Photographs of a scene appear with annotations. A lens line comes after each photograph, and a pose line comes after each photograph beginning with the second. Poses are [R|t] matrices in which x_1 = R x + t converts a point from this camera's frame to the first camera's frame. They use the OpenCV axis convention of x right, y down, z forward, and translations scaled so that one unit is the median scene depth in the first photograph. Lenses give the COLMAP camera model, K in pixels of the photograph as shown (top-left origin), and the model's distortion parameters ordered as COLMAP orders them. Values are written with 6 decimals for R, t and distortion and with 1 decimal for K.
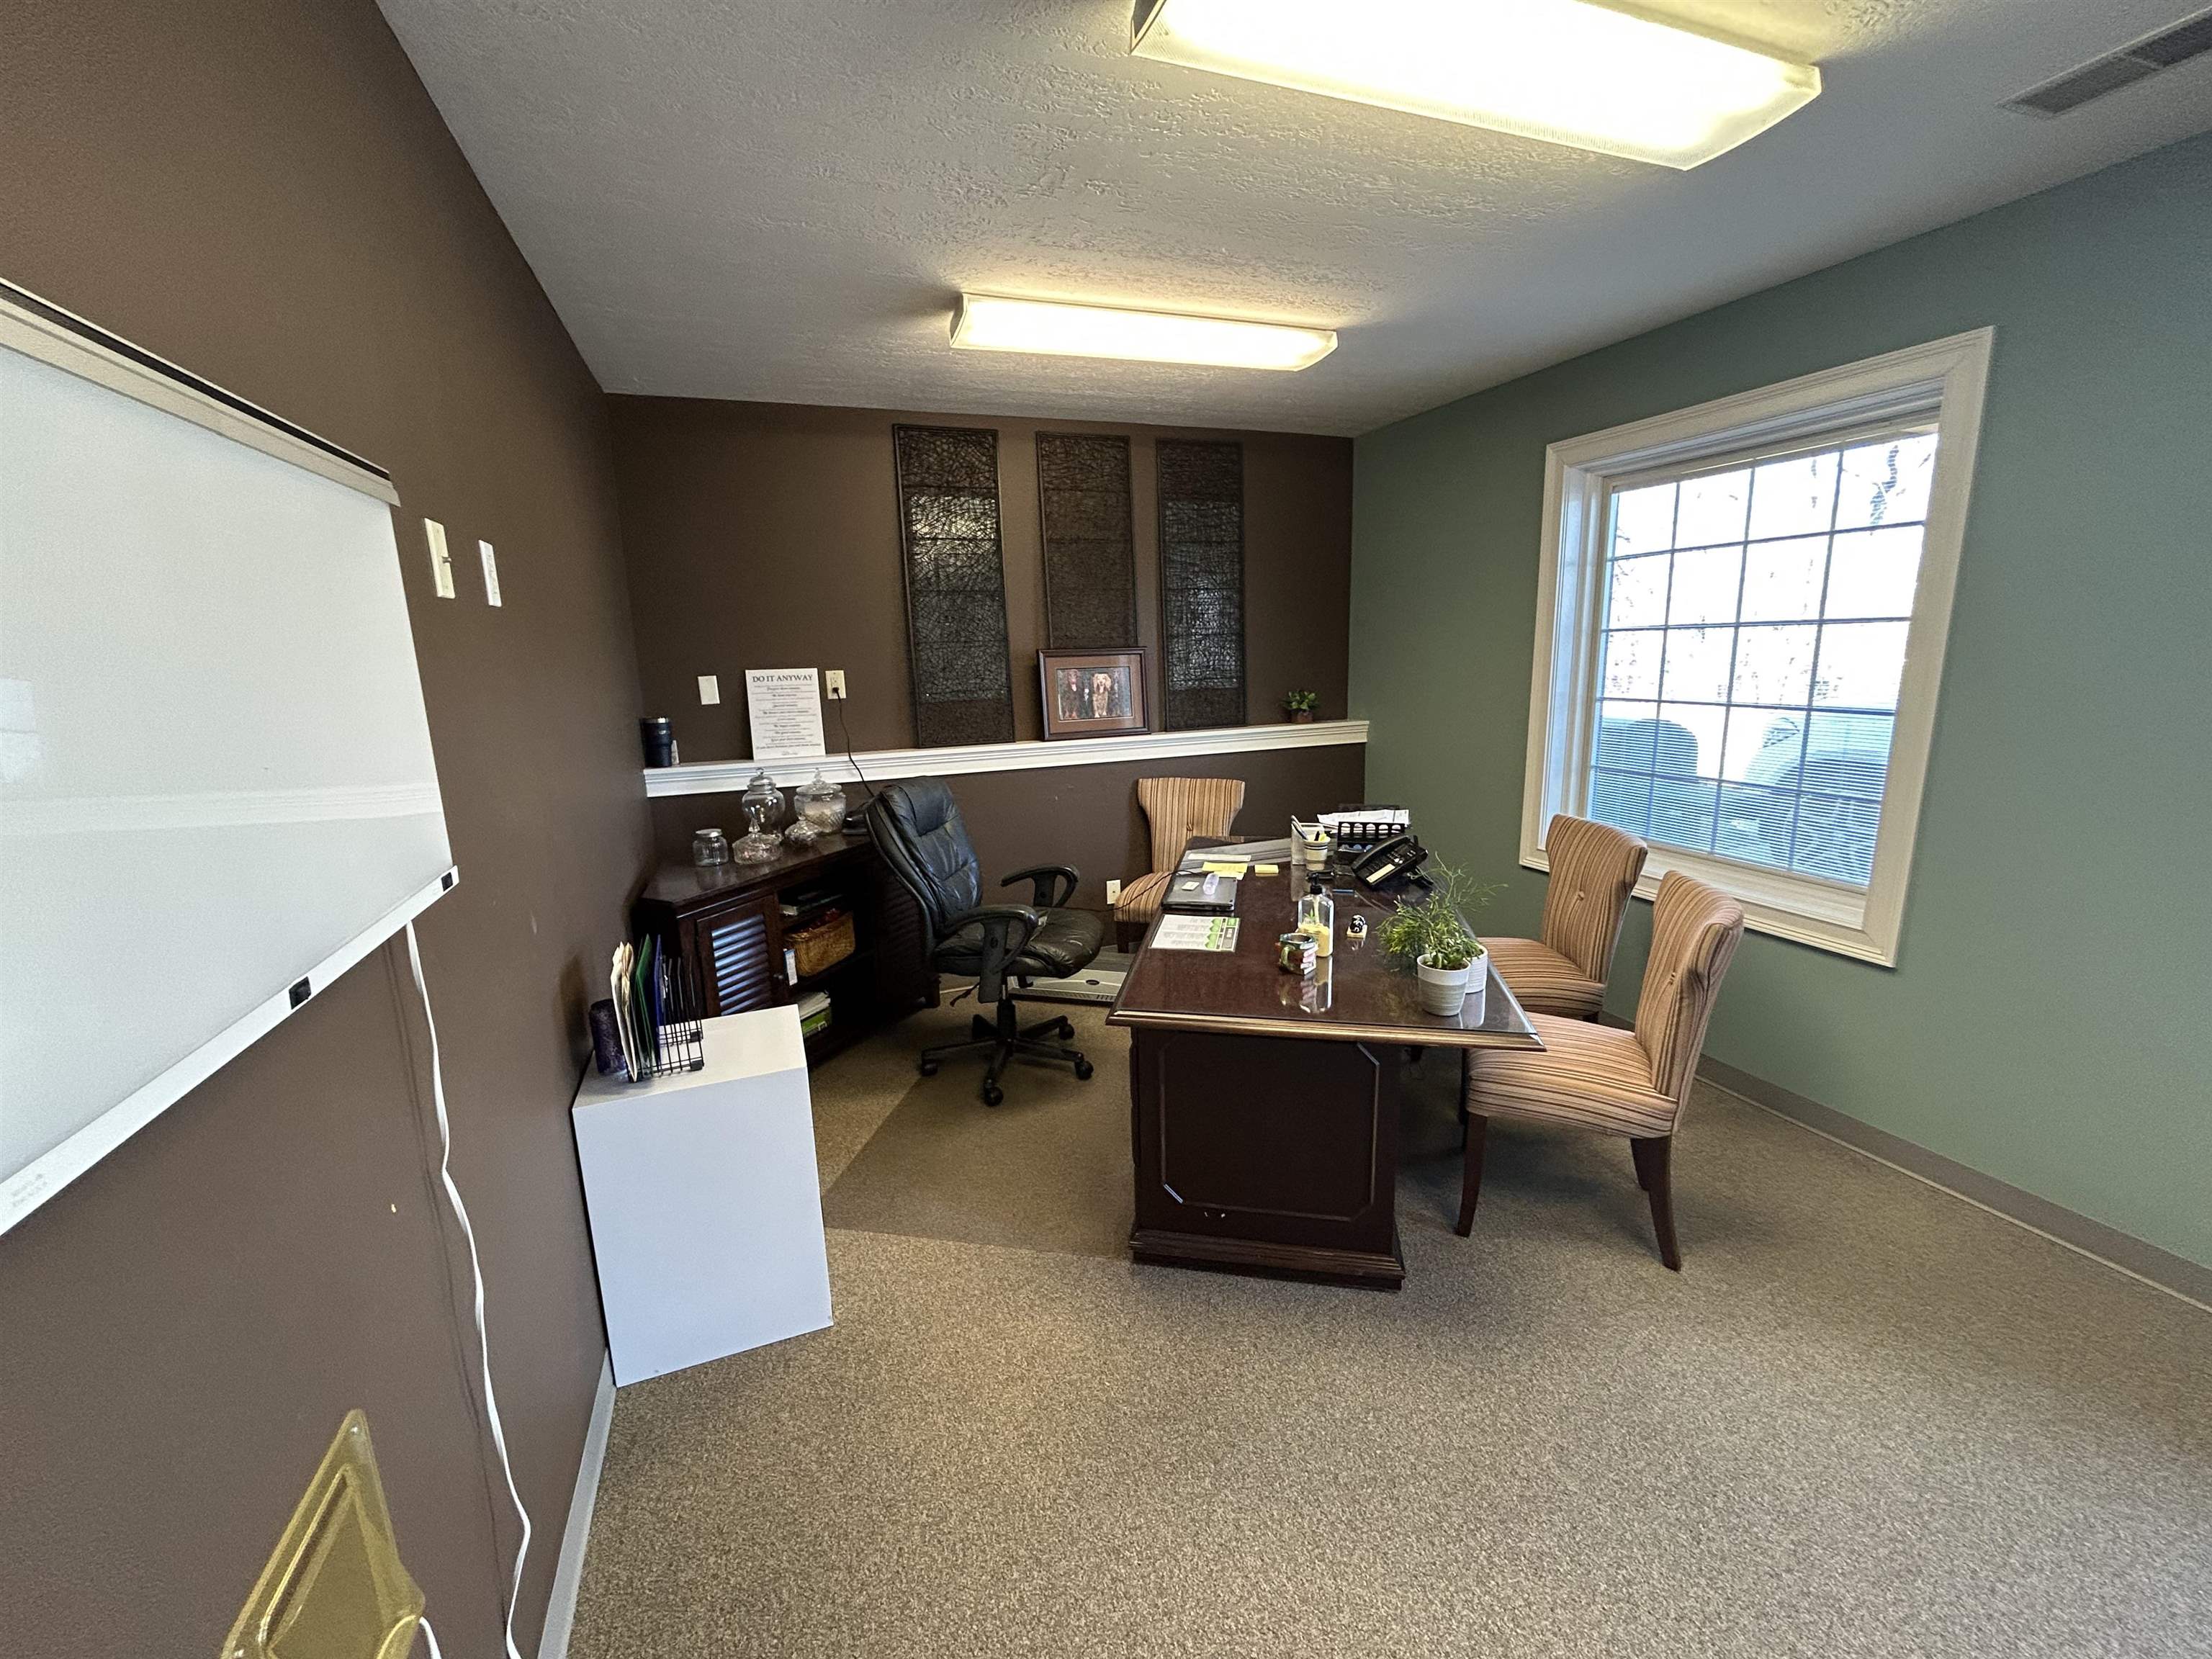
lens RADIAL K [[895.6, 0, 1122.4], [0, 895.6, 823.4], [0, 0, 1]] dist [-0.001745, 0.000210]
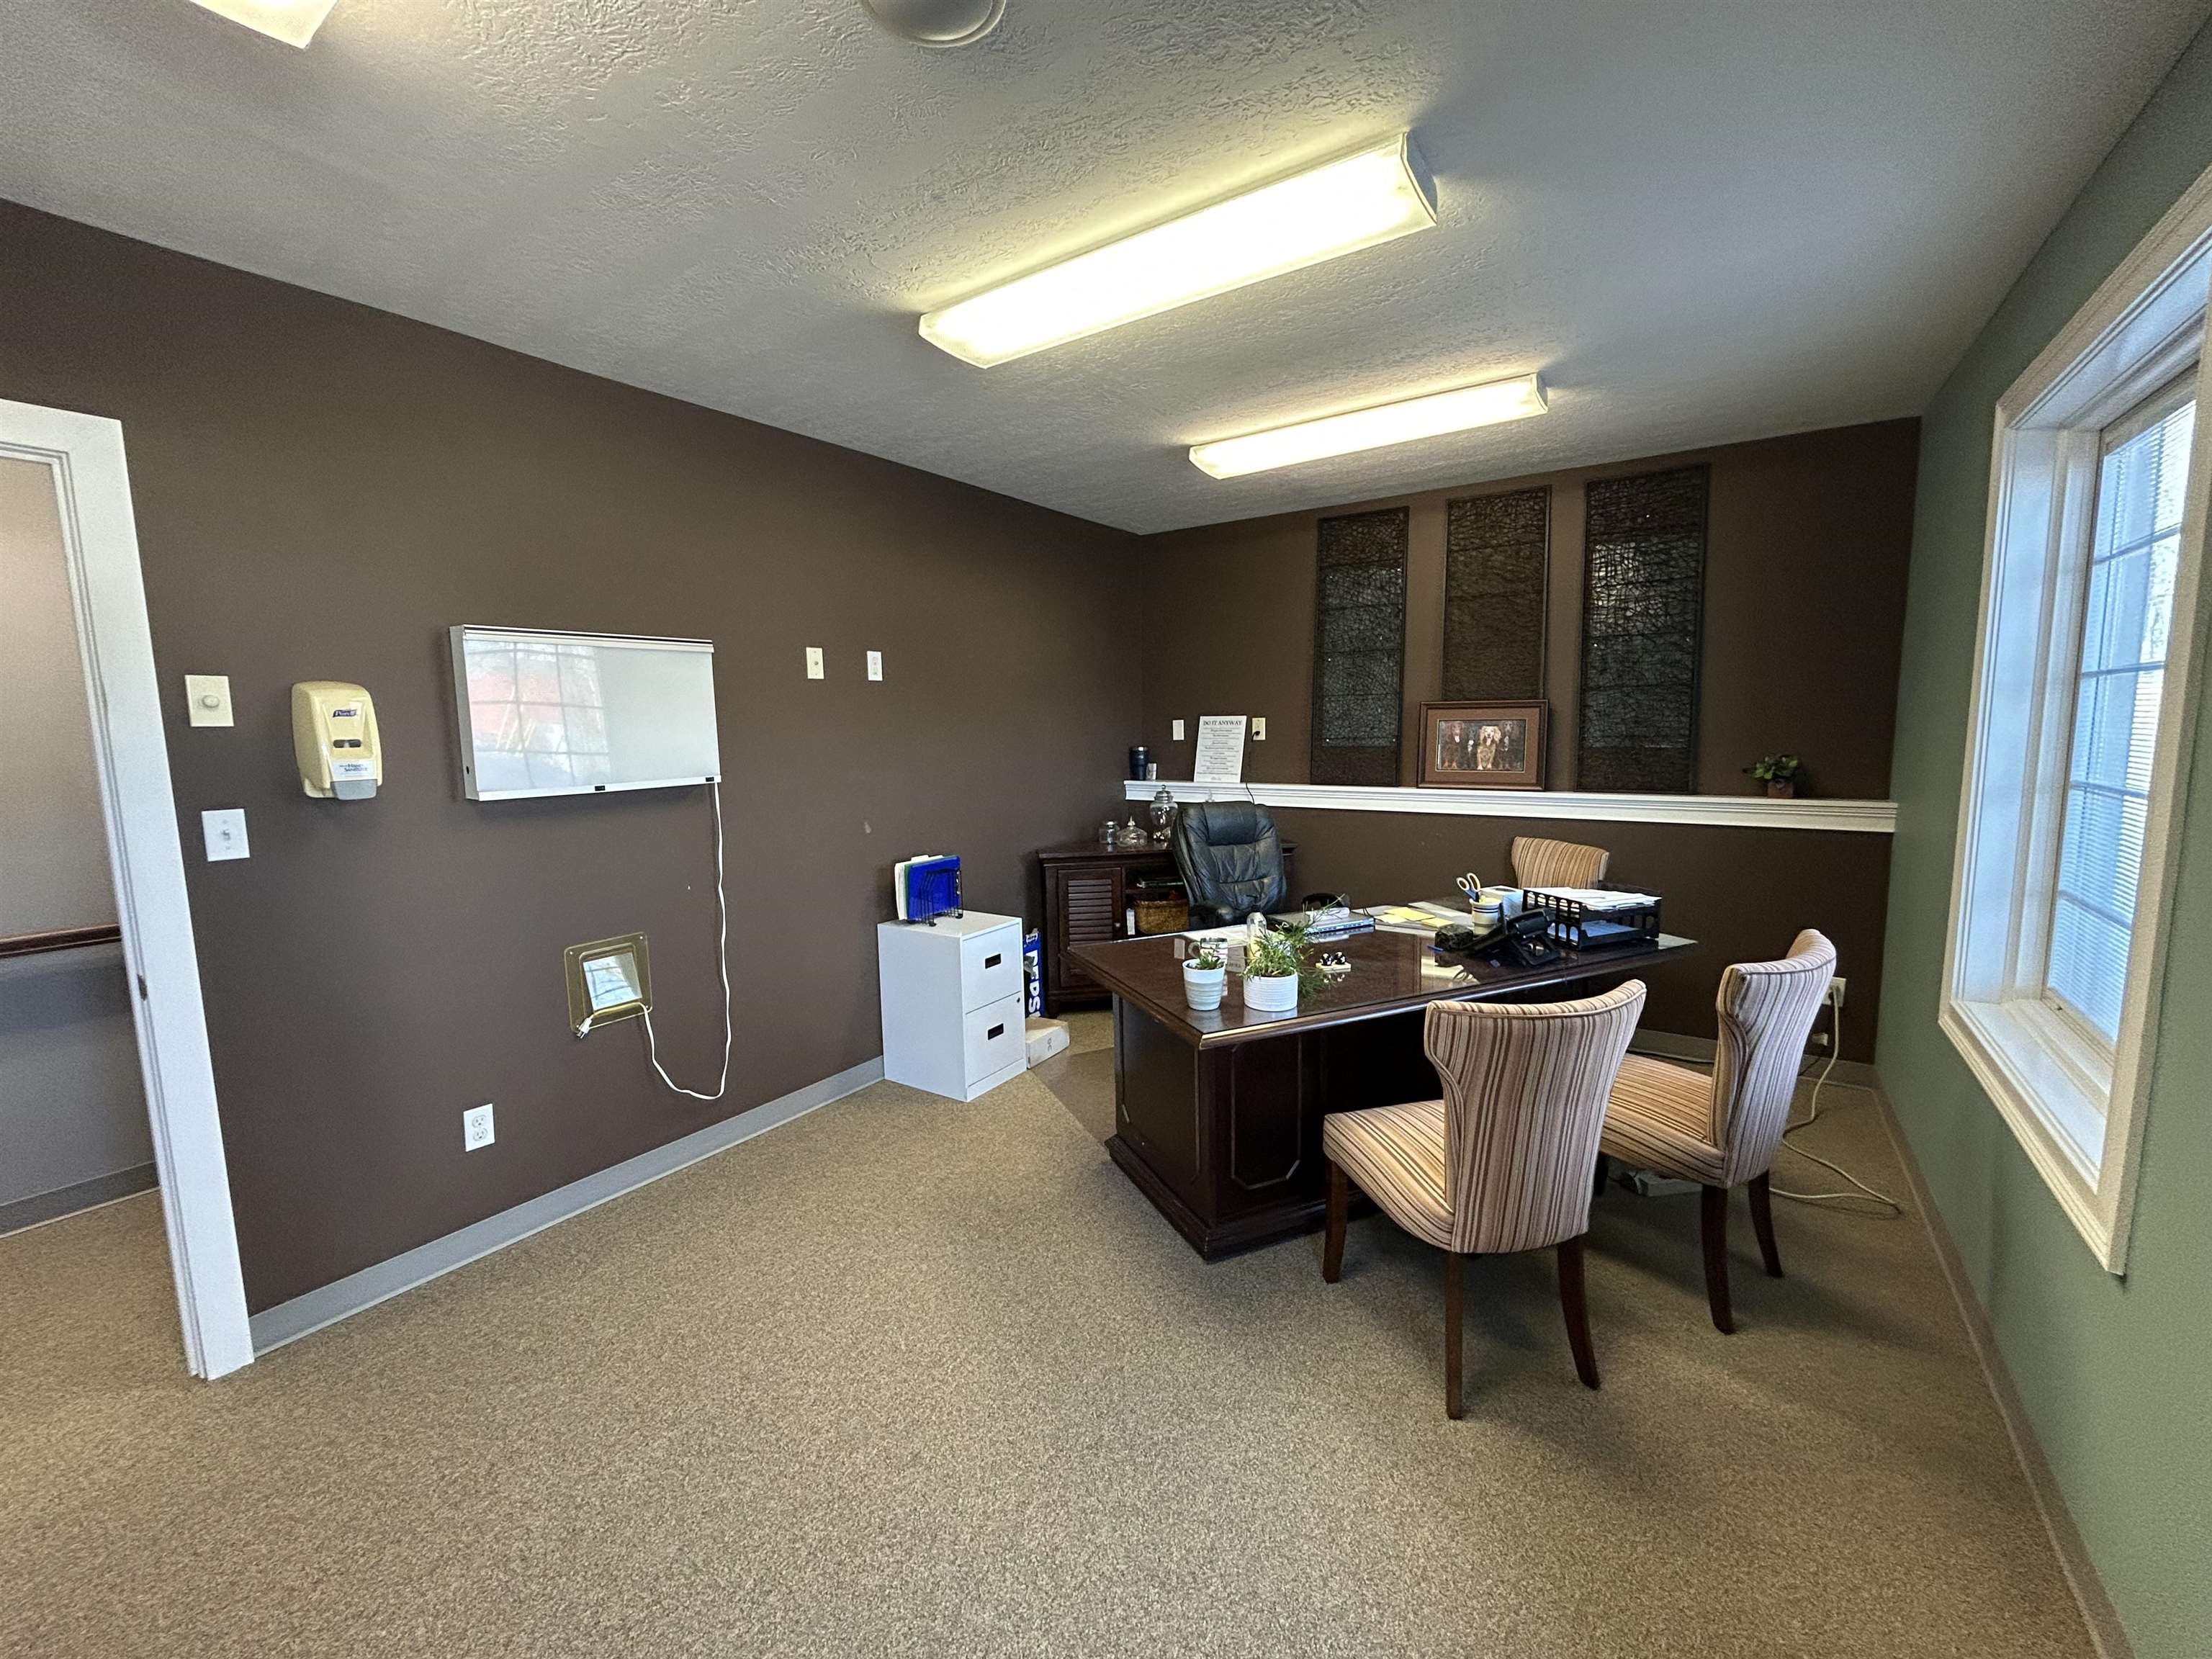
lens RADIAL K [[895.6, 0, 1101.1], [0, 895.6, 825.1], [0, 0, 1]] dist [-0.001745, 0.000210]
pose [[0.572720, 0.114654, -0.811693, 0.591608], [-0.159972, 0.986766, 0.026509, -0.017342], [0.803990, 0.114666, 0.583482, 0.090618]]
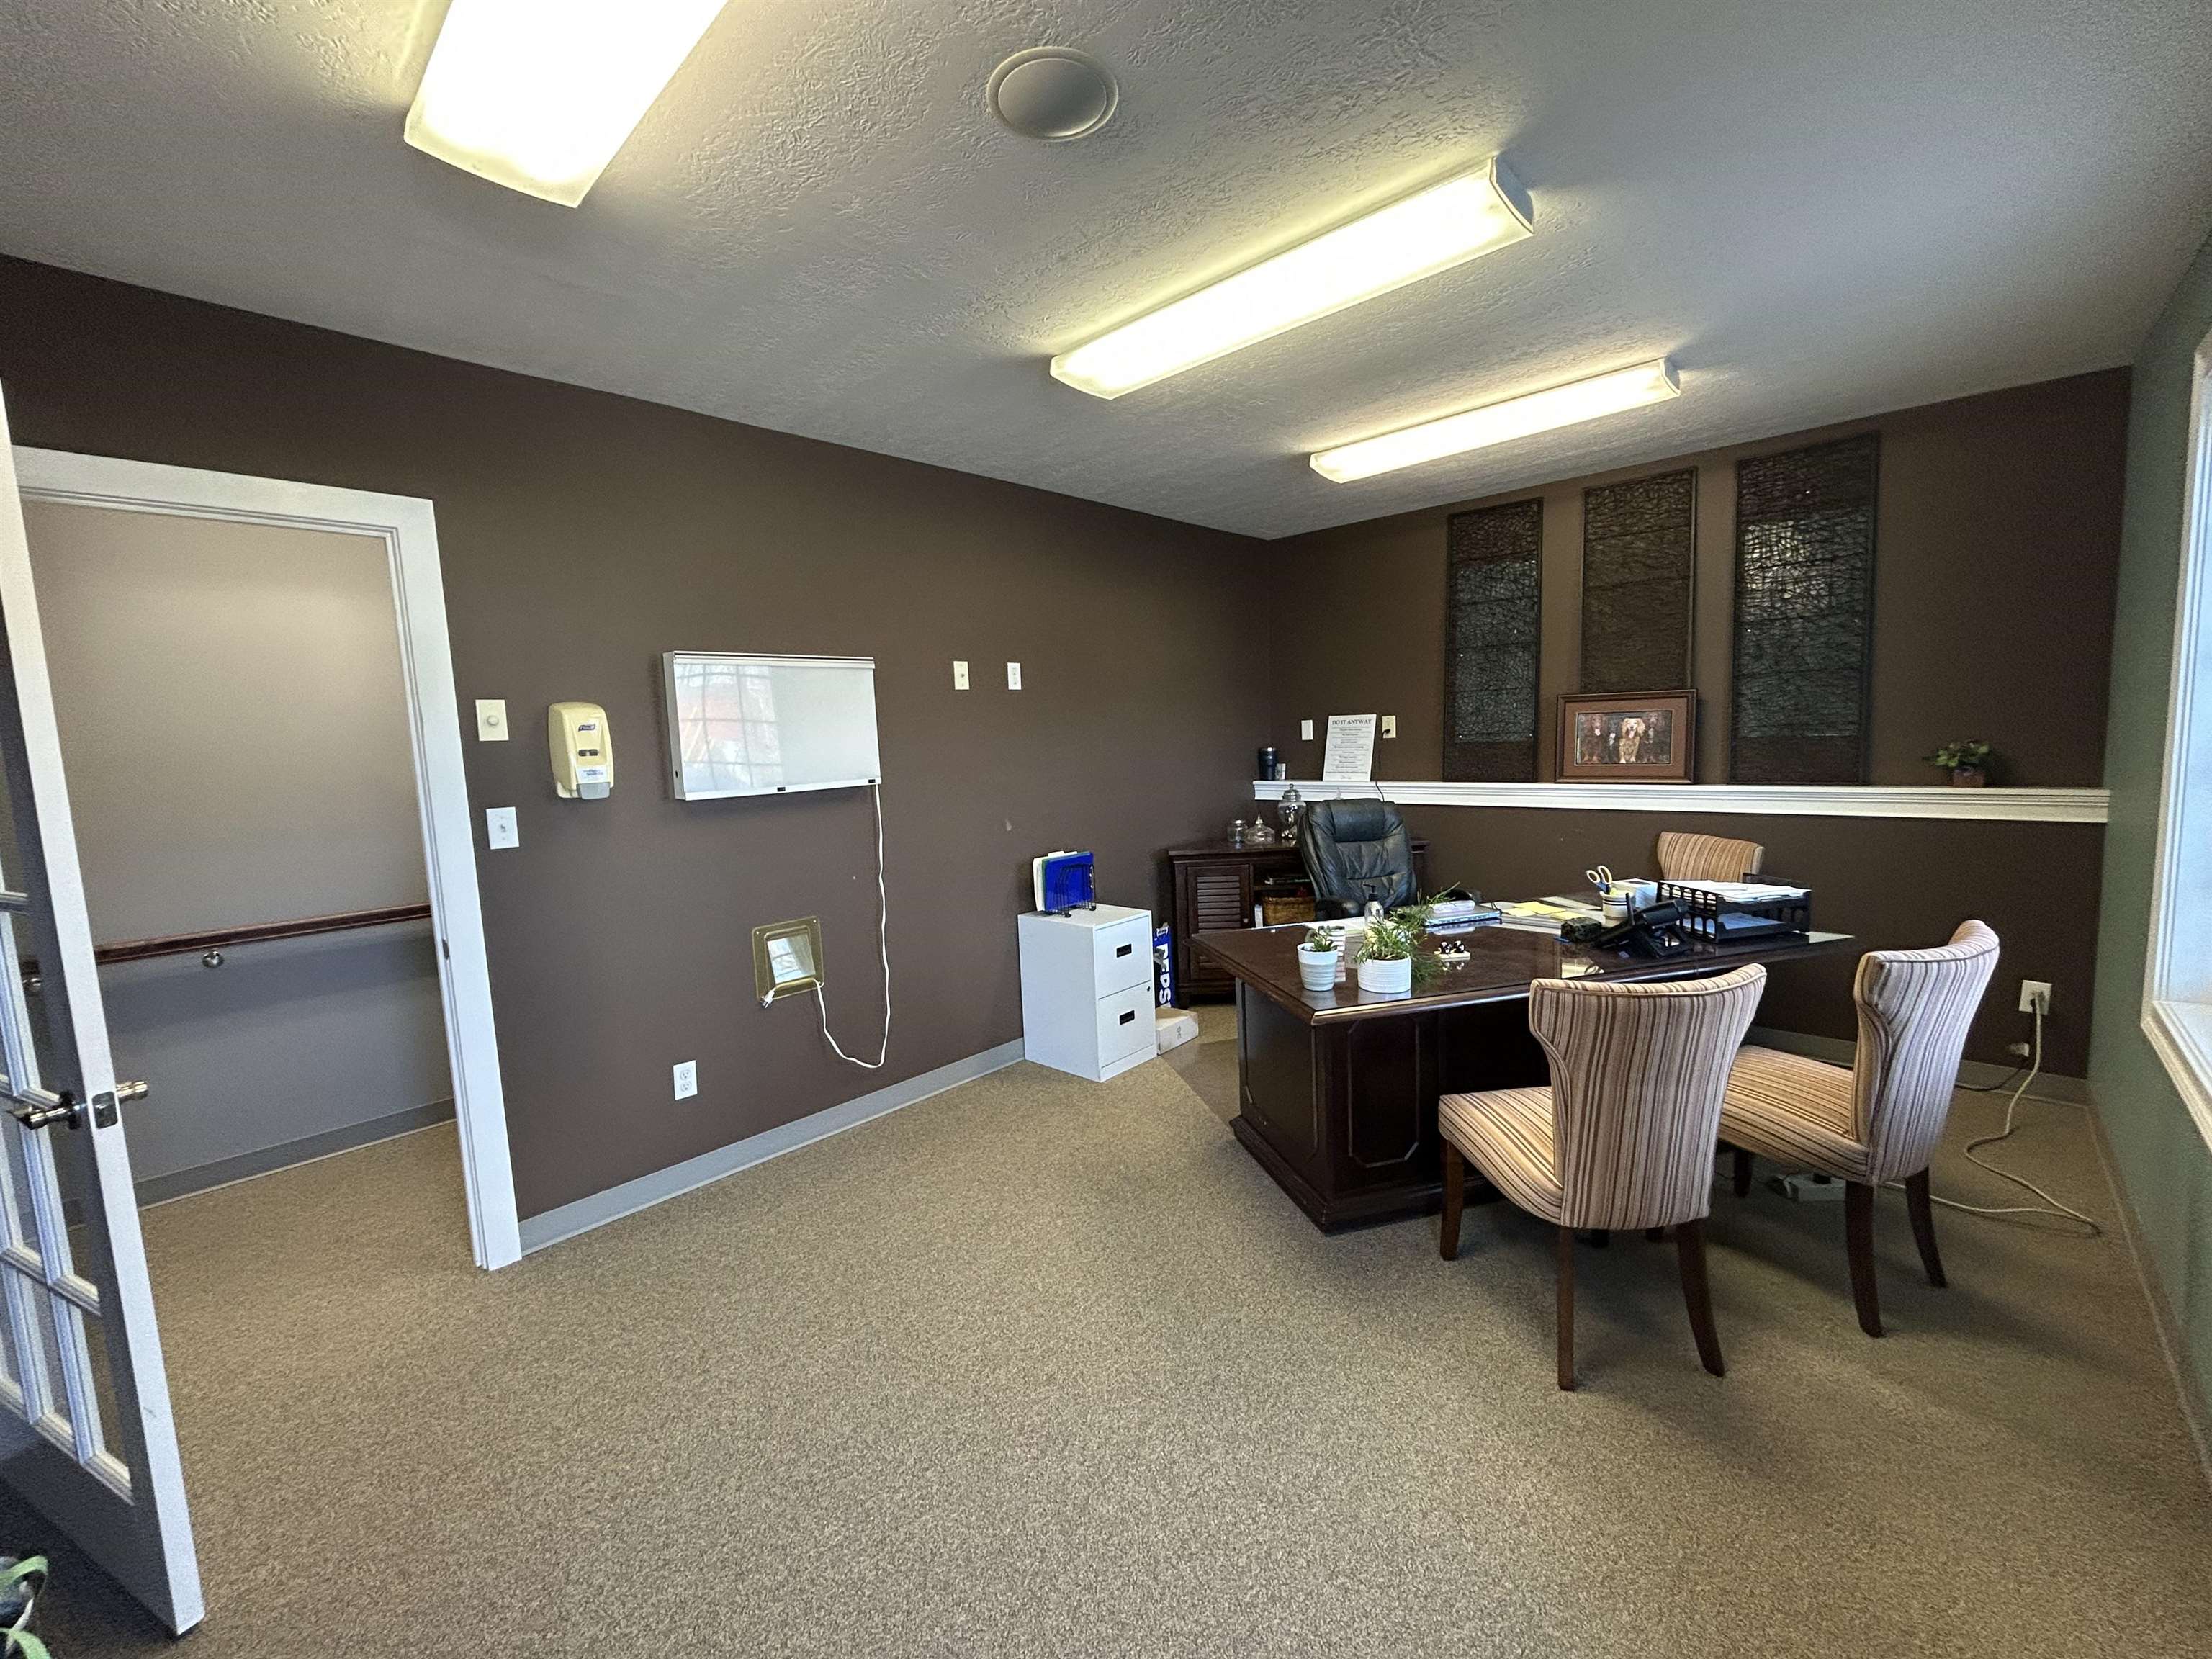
lens RADIAL K [[895.6, 0, 1100.7], [0, 895.6, 824.8], [0, 0, 1]] dist [-0.001745, 0.000210]
pose [[0.441233, 0.104640, -0.891271, 0.639942], [-0.148795, 0.987962, 0.042330, -0.010208], [0.884971, 0.113939, 0.451491, 0.076017]]
